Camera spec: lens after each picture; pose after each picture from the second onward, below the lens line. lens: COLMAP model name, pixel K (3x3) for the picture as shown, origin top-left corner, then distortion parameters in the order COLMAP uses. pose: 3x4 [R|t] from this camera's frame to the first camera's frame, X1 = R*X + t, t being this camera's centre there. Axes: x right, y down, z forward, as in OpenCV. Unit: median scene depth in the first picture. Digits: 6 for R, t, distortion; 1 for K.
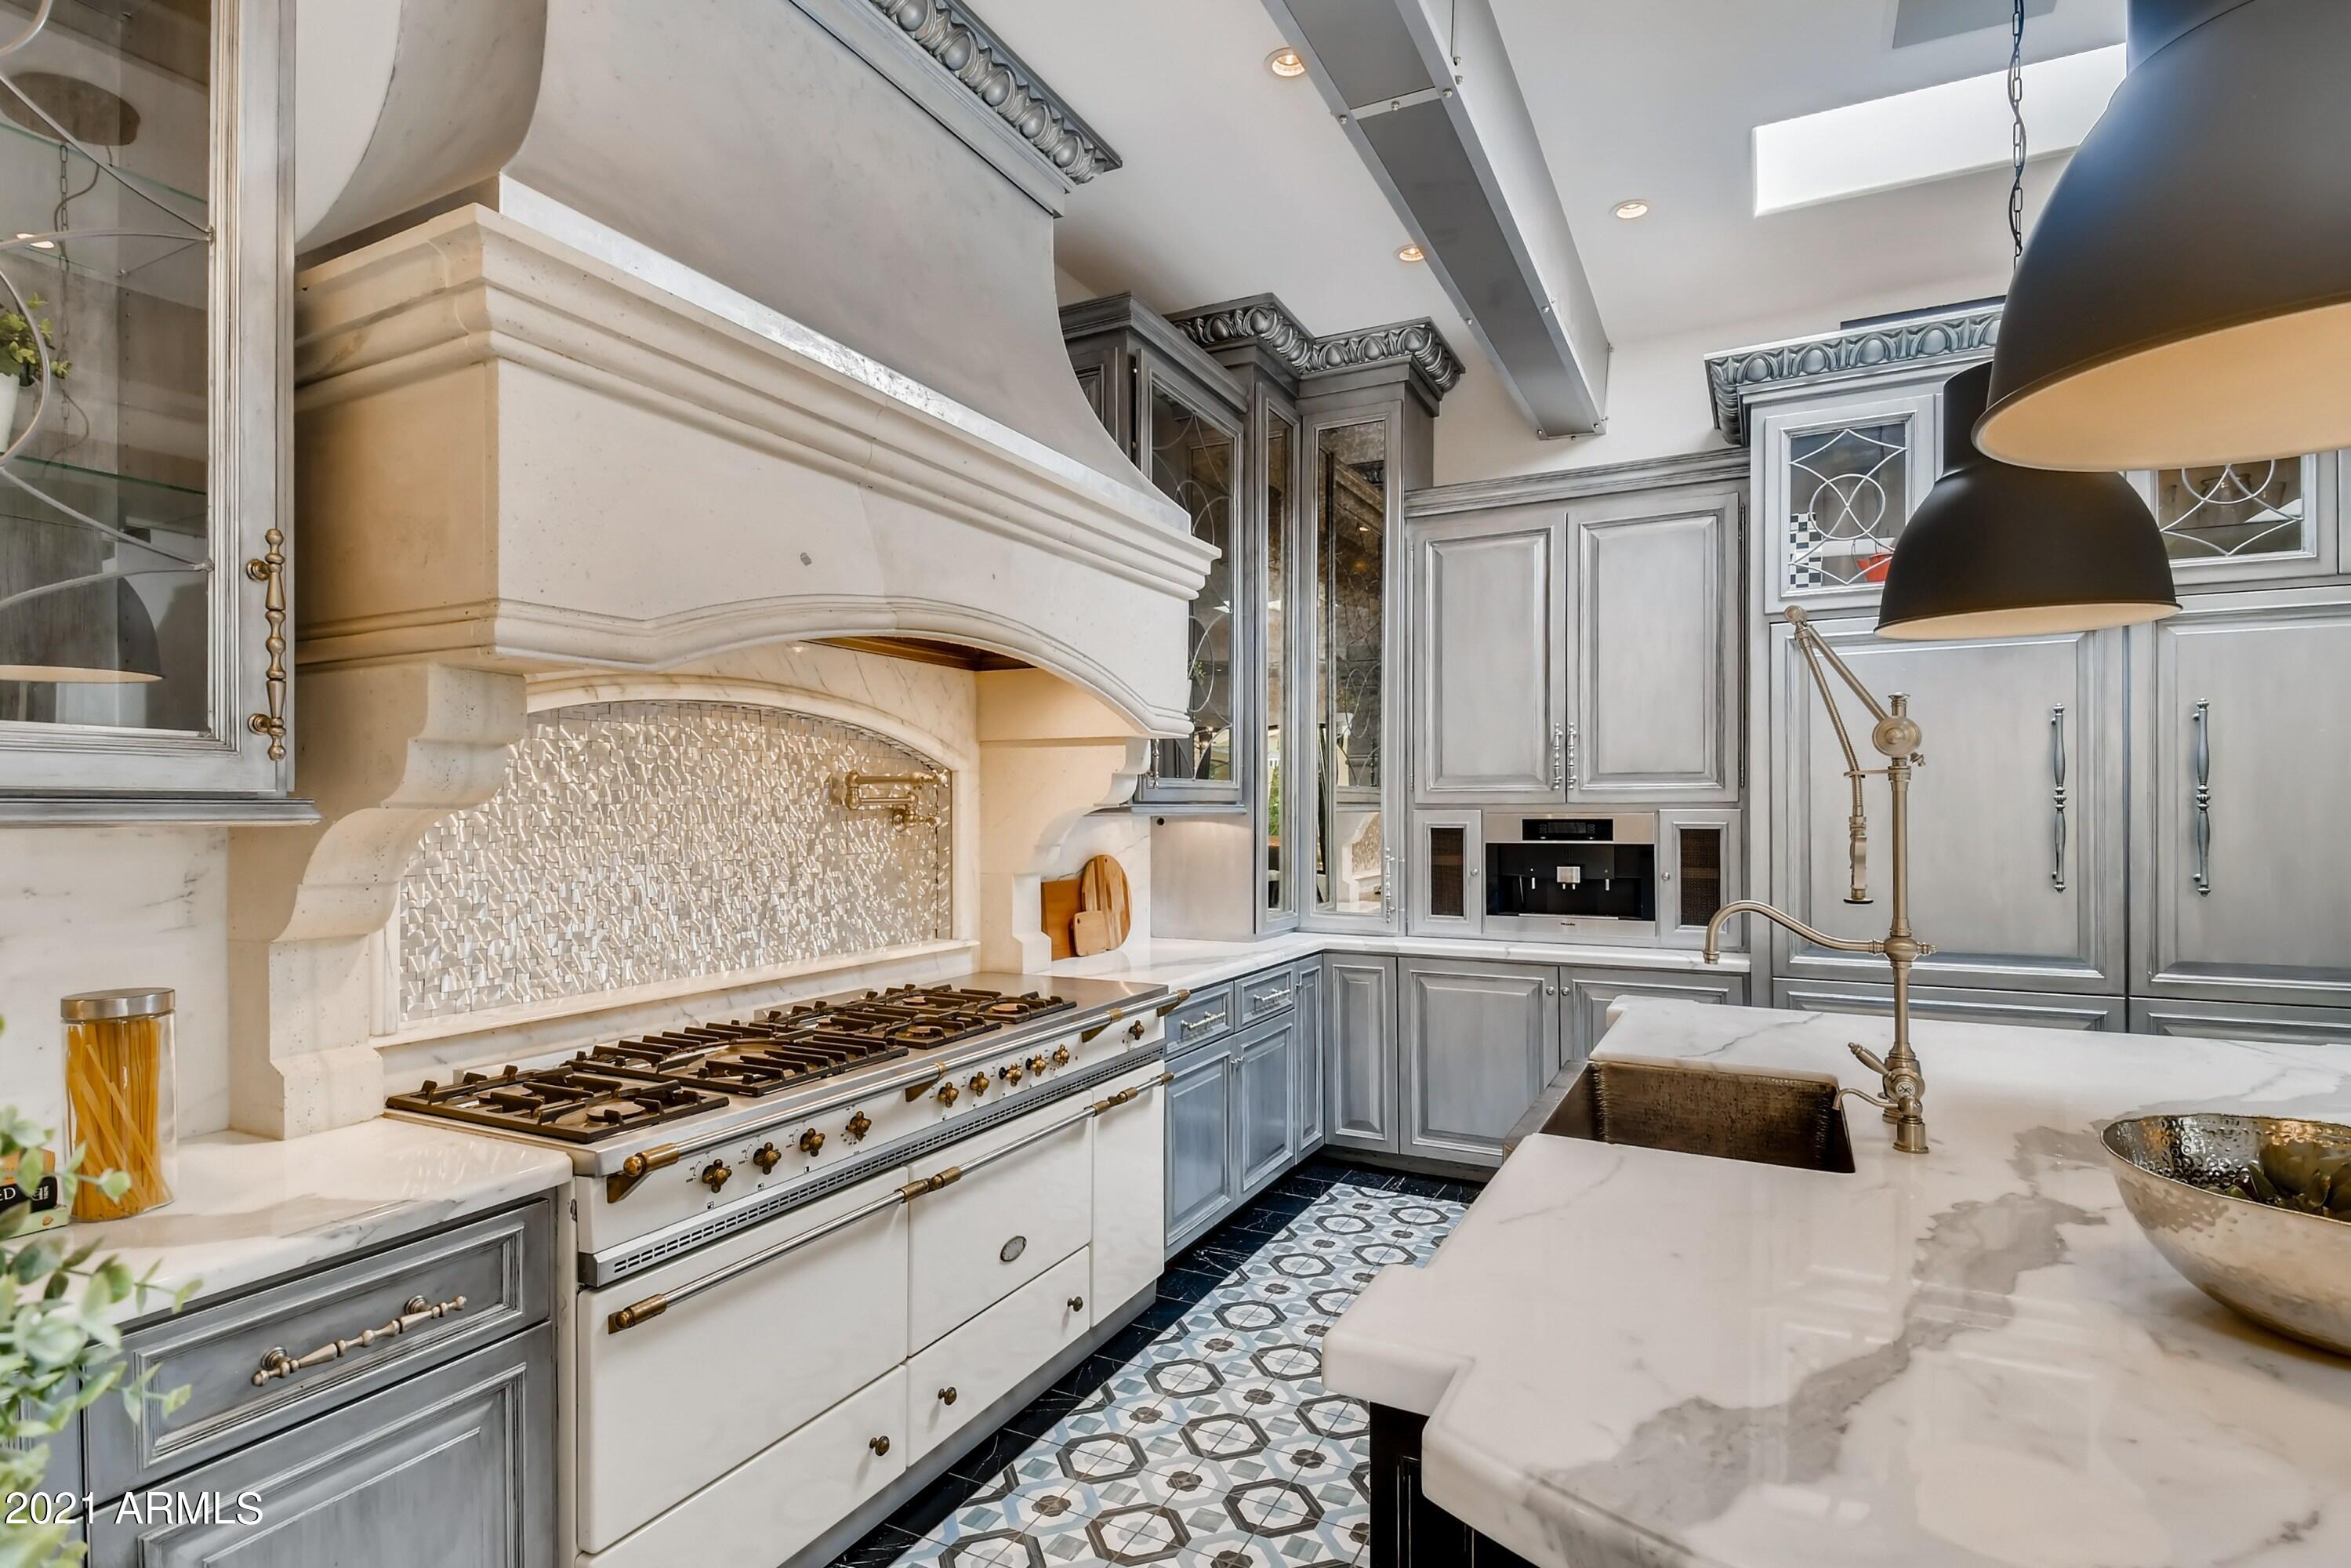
lens RADIAL K [[1185.6, 0, 1159.9], [0, 1185.6, 803.6], [0, 0, 1]] dist [0.020695, -0.009241]
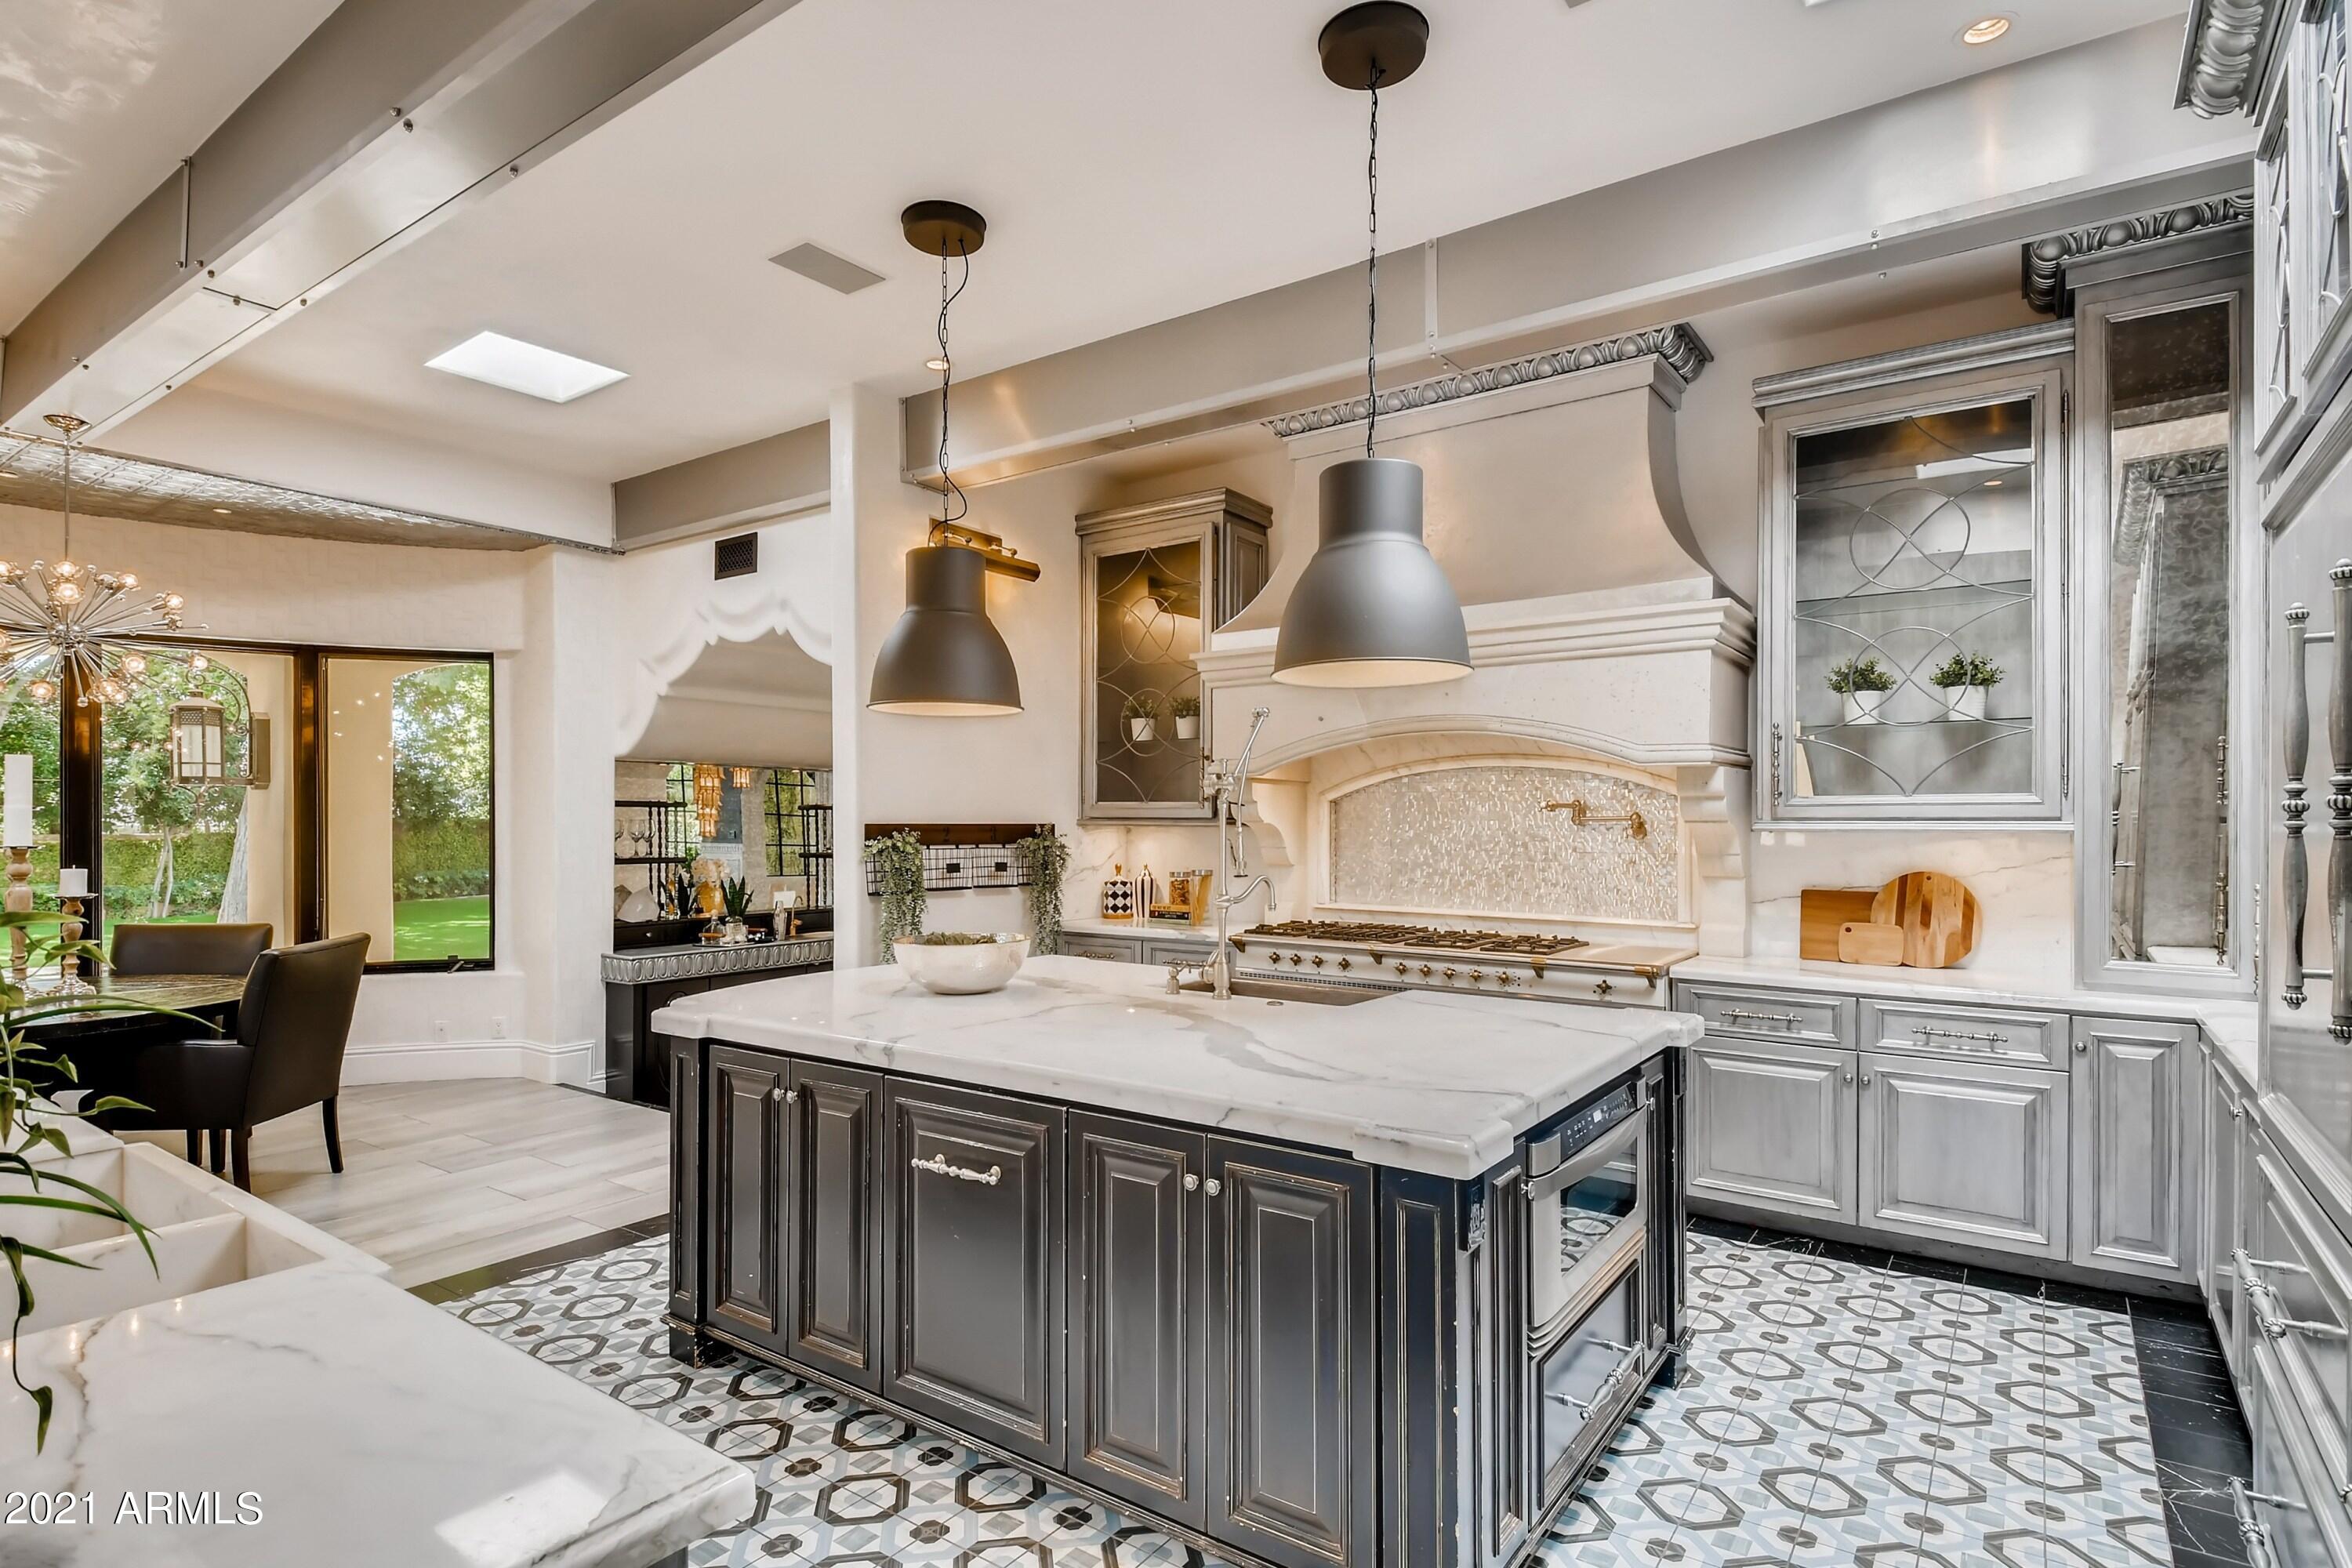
lens RADIAL K [[1186.1, 0, 1150.5], [0, 1186.1, 824.4], [0, 0, 1]] dist [0.020695, -0.009241]
pose [[-0.152038, 0.002038, -0.988373, 1.242861], [-0.003927, 0.999989, 0.002666, 0.002893], [0.988367, 0.004287, -0.152028, 0.606801]]
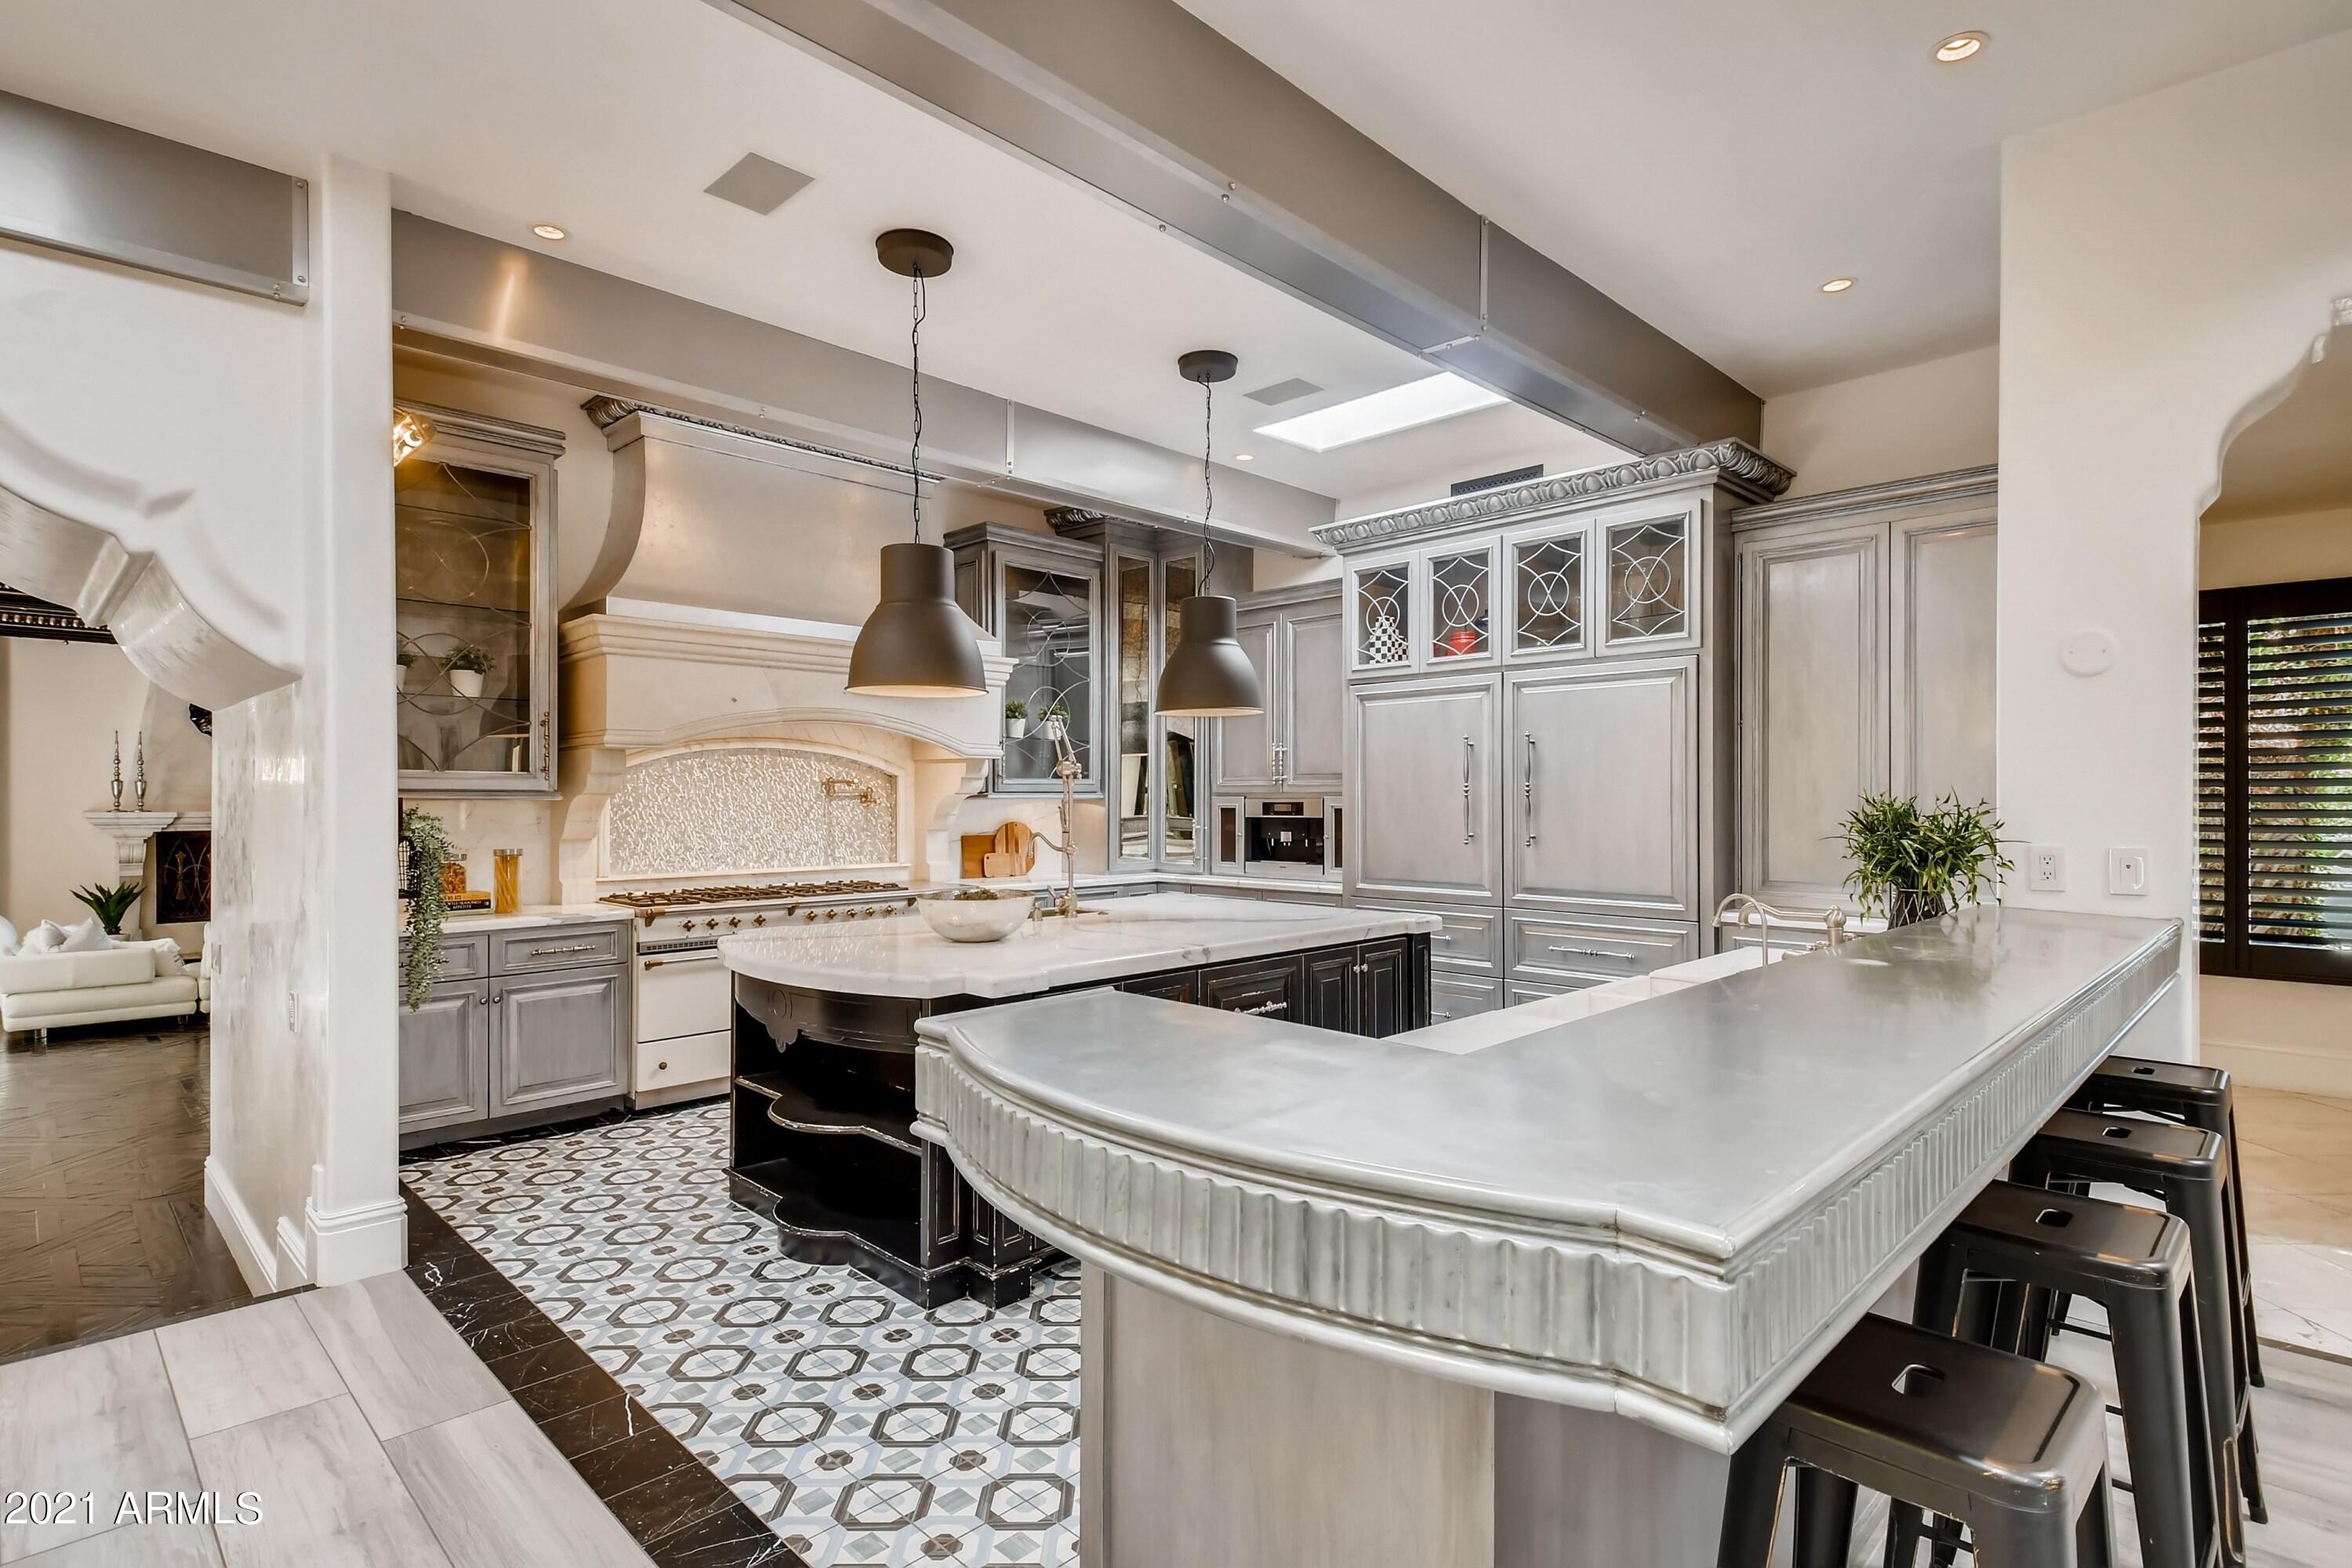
lens RADIAL K [[1186.1, 0, 1173.0], [0, 1186.1, 779.6], [0, 0, 1]] dist [0.020695, -0.009241]
pose [[0.954419, -0.003406, -0.298449, 0.833529], [0.000205, 0.999942, -0.010756, -0.000685], [0.298468, 0.010204, 0.954365, -0.719226]]
